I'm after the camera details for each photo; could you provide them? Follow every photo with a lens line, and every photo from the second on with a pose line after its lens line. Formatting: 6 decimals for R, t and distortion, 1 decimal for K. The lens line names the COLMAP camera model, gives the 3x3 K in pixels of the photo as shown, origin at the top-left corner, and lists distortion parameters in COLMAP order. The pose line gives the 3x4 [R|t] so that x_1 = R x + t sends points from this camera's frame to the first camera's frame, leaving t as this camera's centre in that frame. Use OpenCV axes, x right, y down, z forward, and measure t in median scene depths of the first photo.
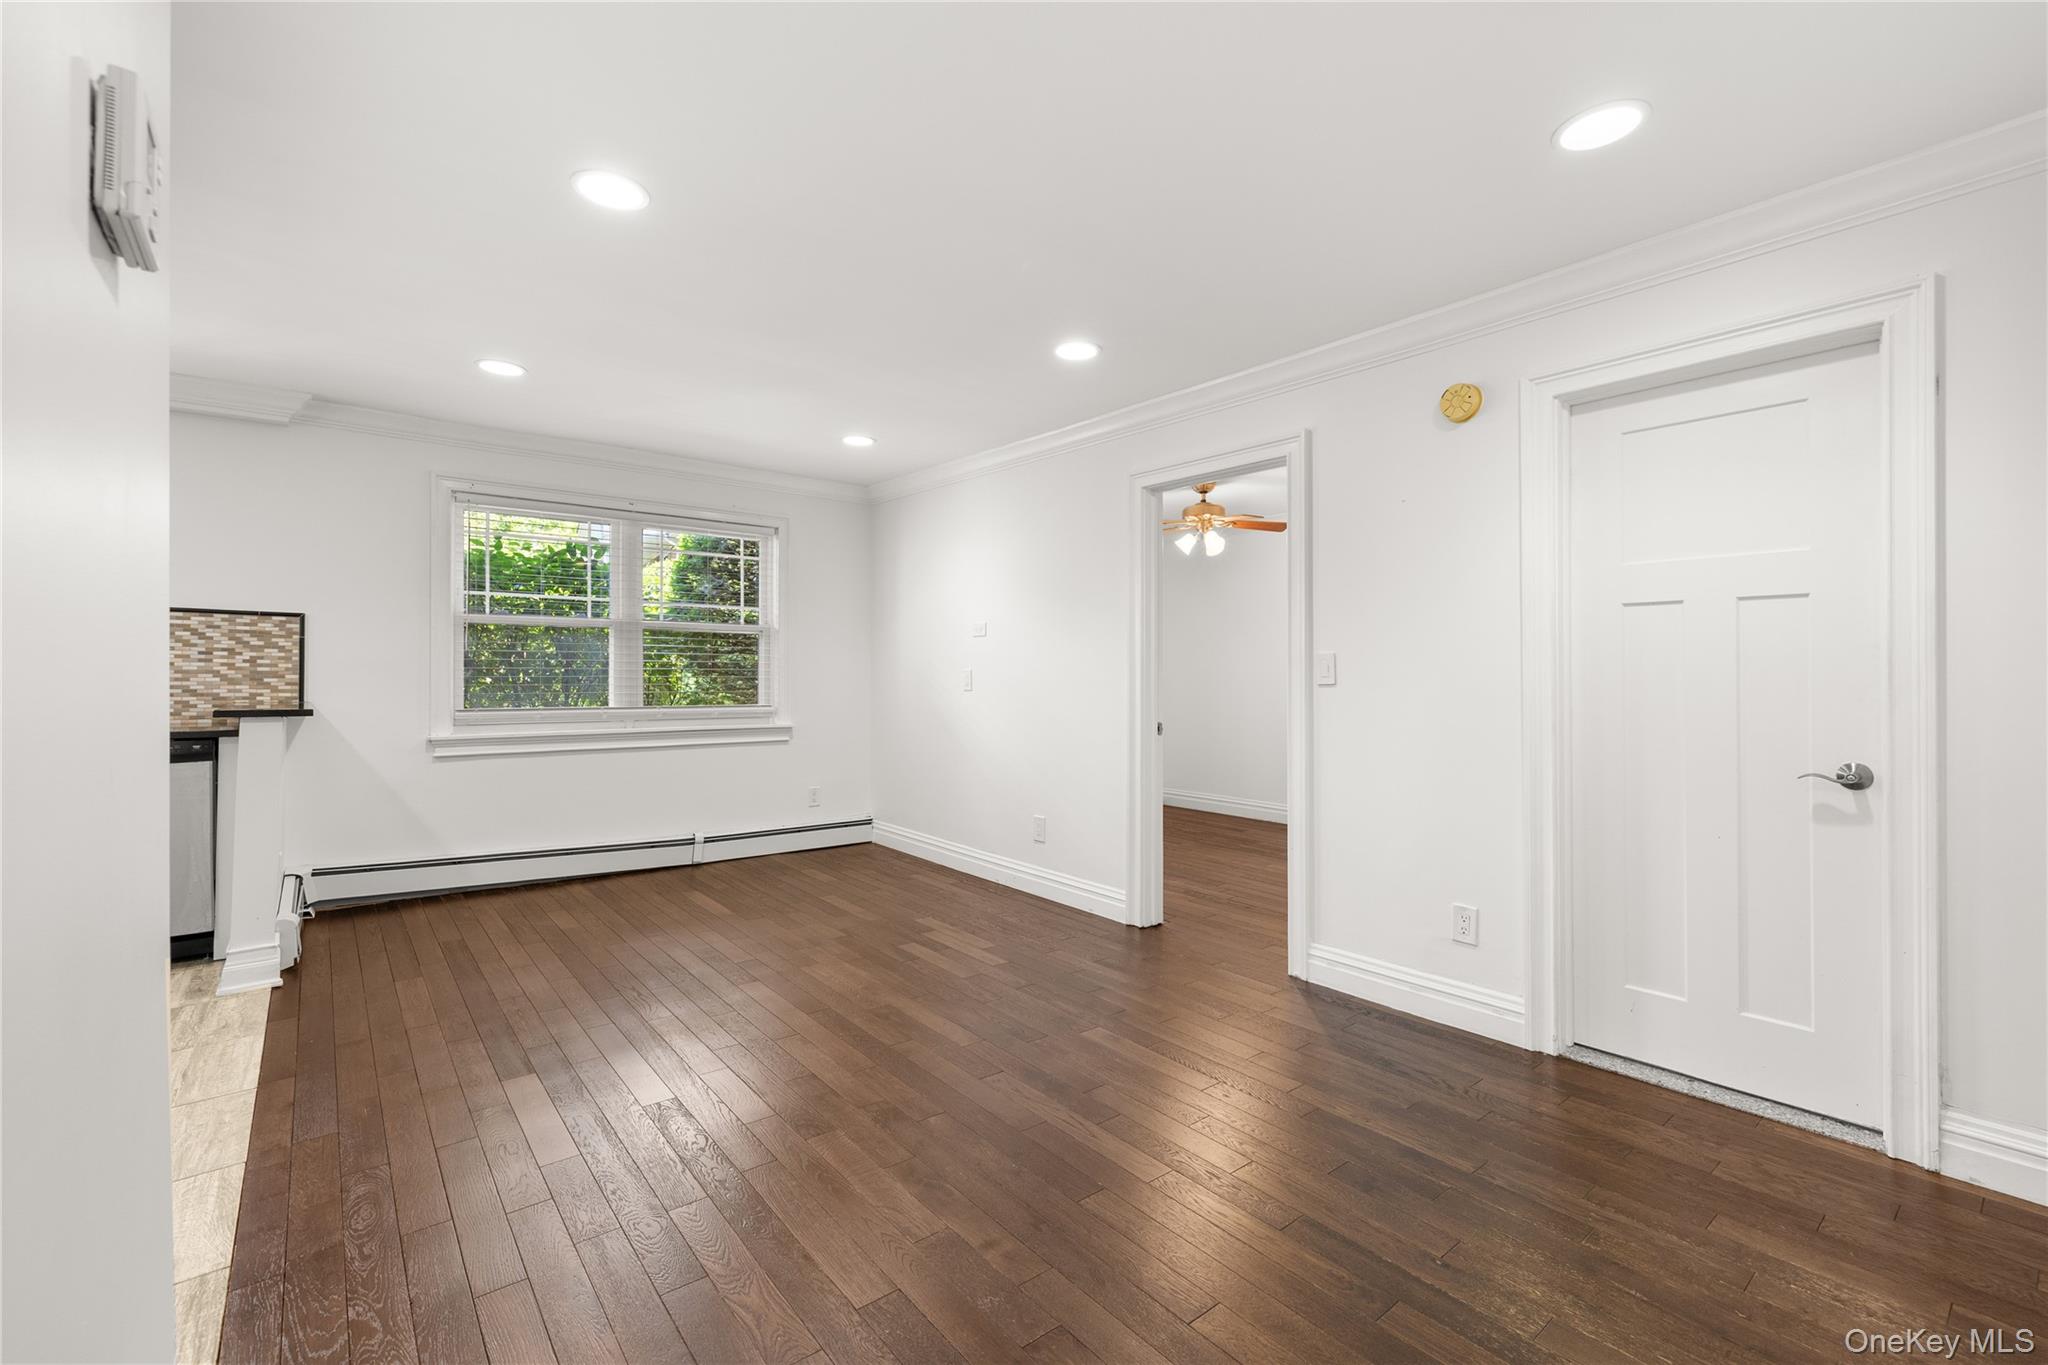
lens RADIAL K [[869.8, 0, 1013.9], [0, 869.8, 674.5], [0, 0, 1]] dist [0.000469, 0.001735]
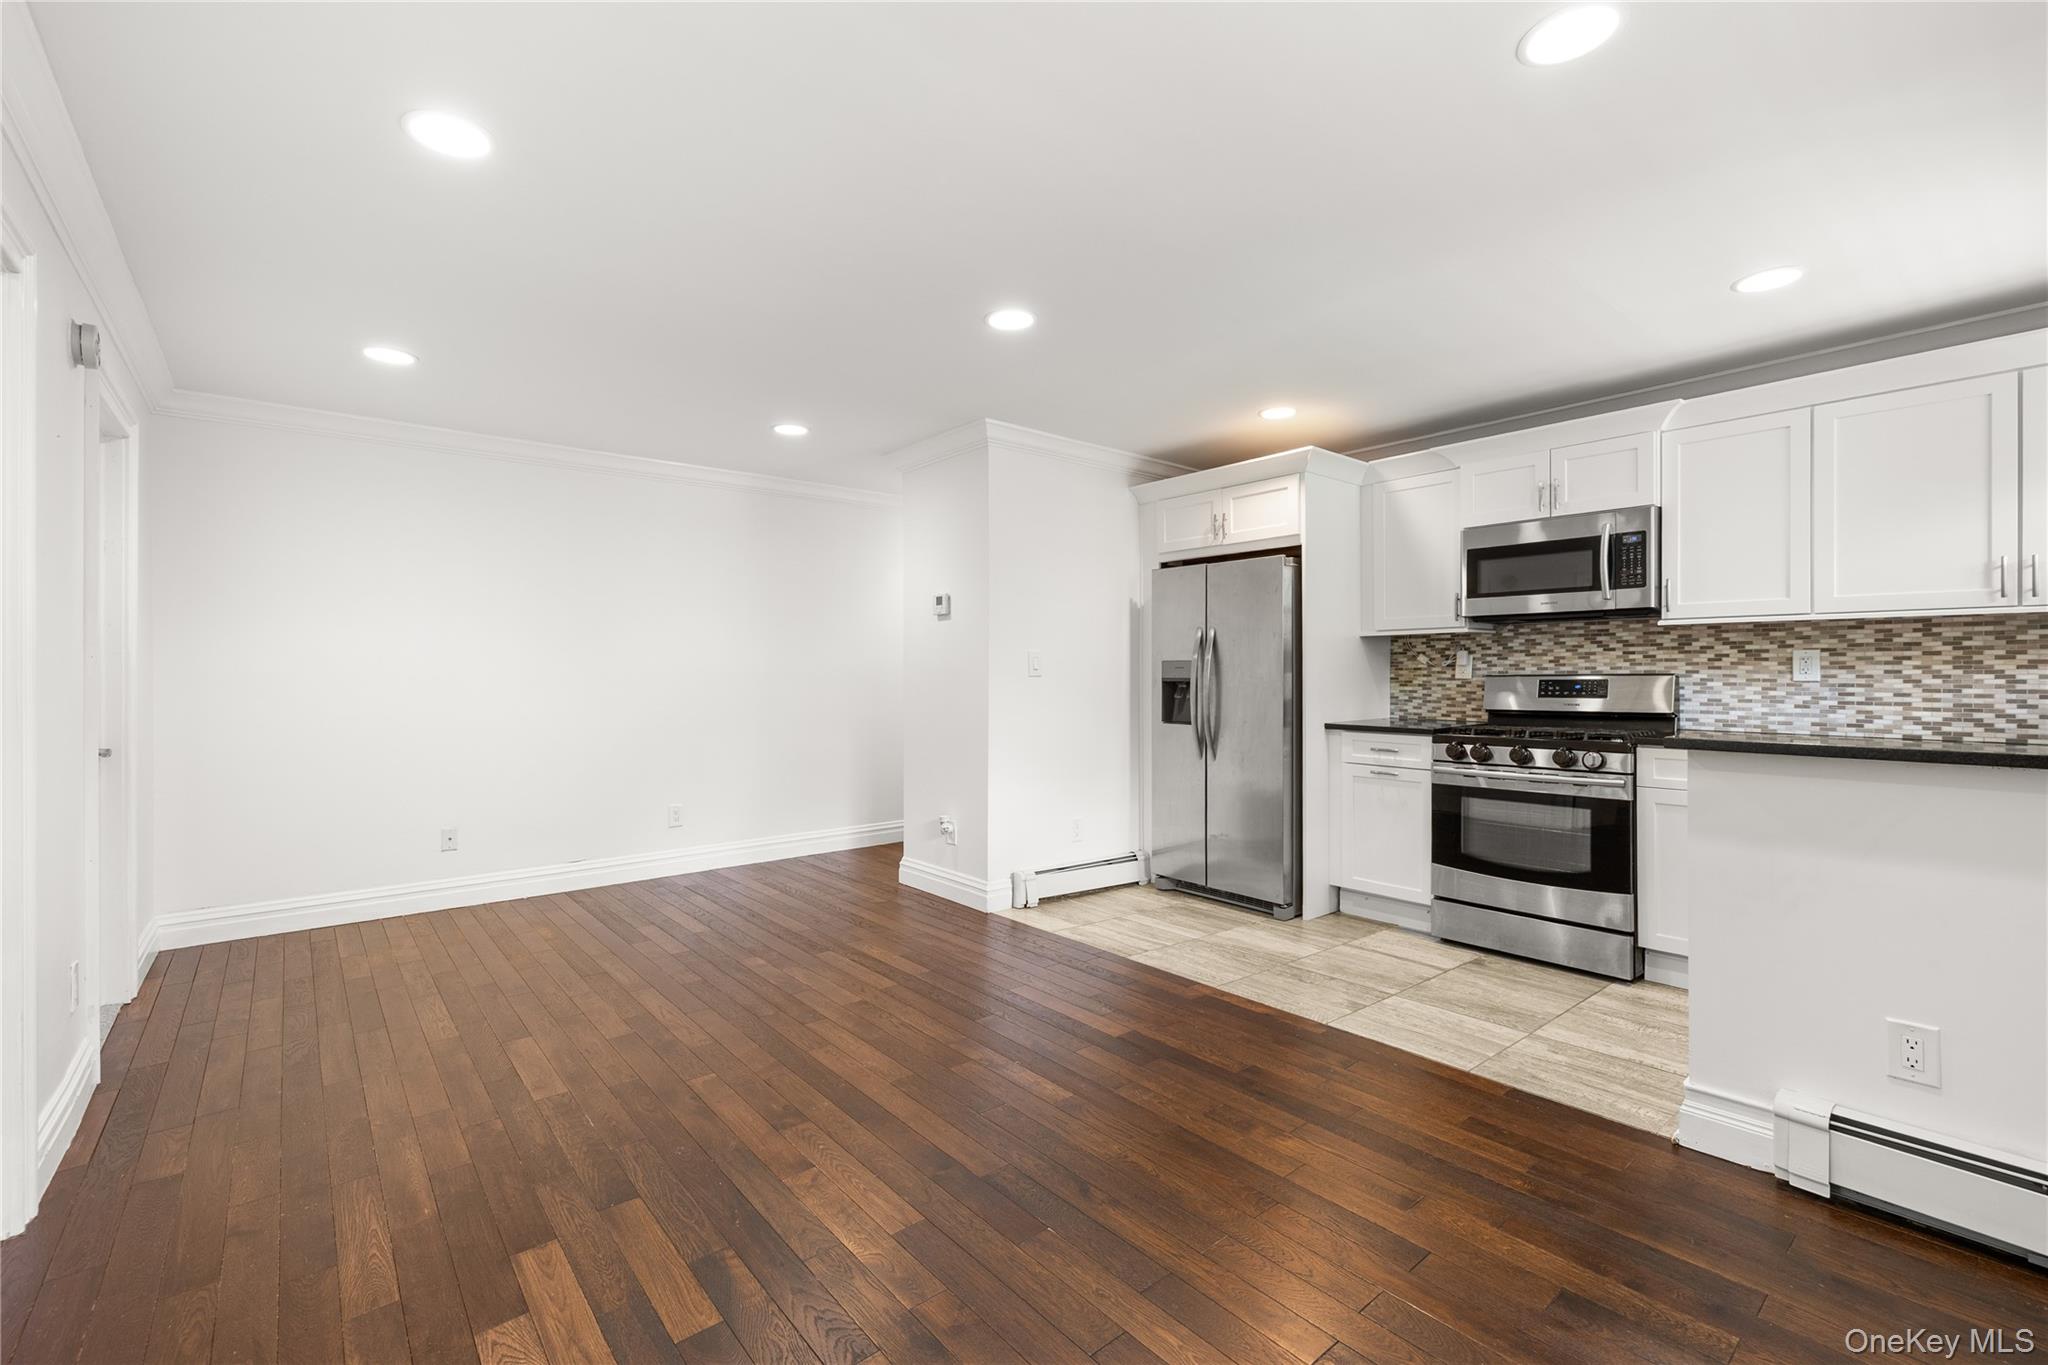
lens RADIAL K [[869.8, 0, 1013.1], [0, 869.8, 677.5], [0, 0, 1]] dist [0.000469, 0.001735]
pose [[-0.999907, -0.002354, -0.013438, -0.250668], [-0.002343, 0.999997, -0.000876, -0.003230], [0.013440, -0.000845, -0.999909, 1.321211]]
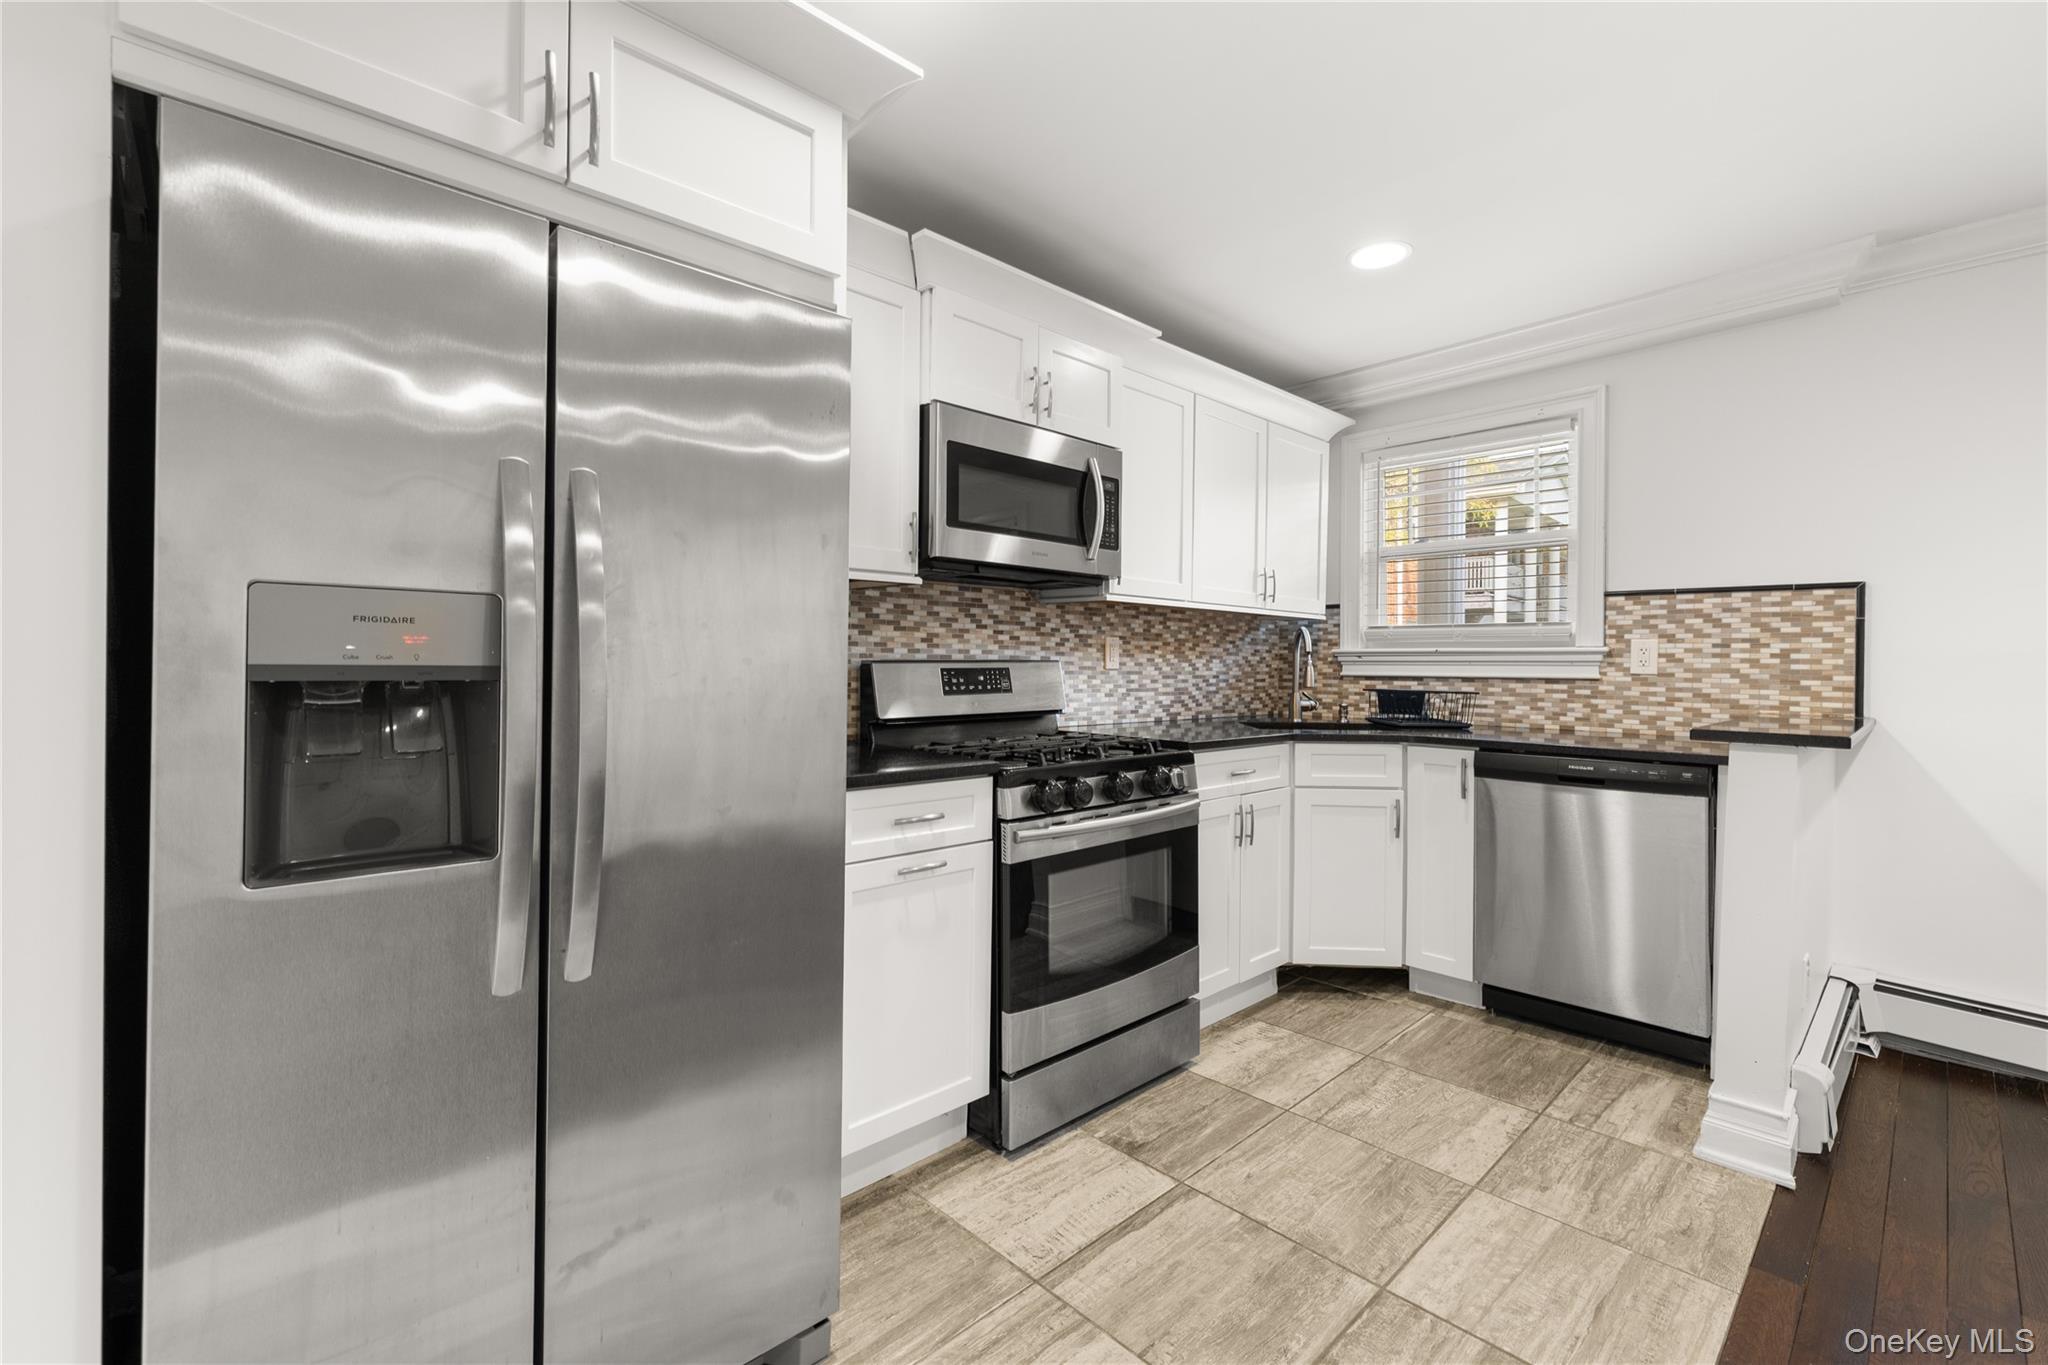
lens RADIAL K [[869.8, 0, 1015.7], [0, 869.8, 666.4], [0, 0, 1]] dist [0.000469, 0.001735]
pose [[0.073180, 0.001364, -0.997318, -0.217404], [-0.003838, 0.999992, 0.001086, -0.005113], [0.997311, 0.003749, 0.073185, 0.328743]]
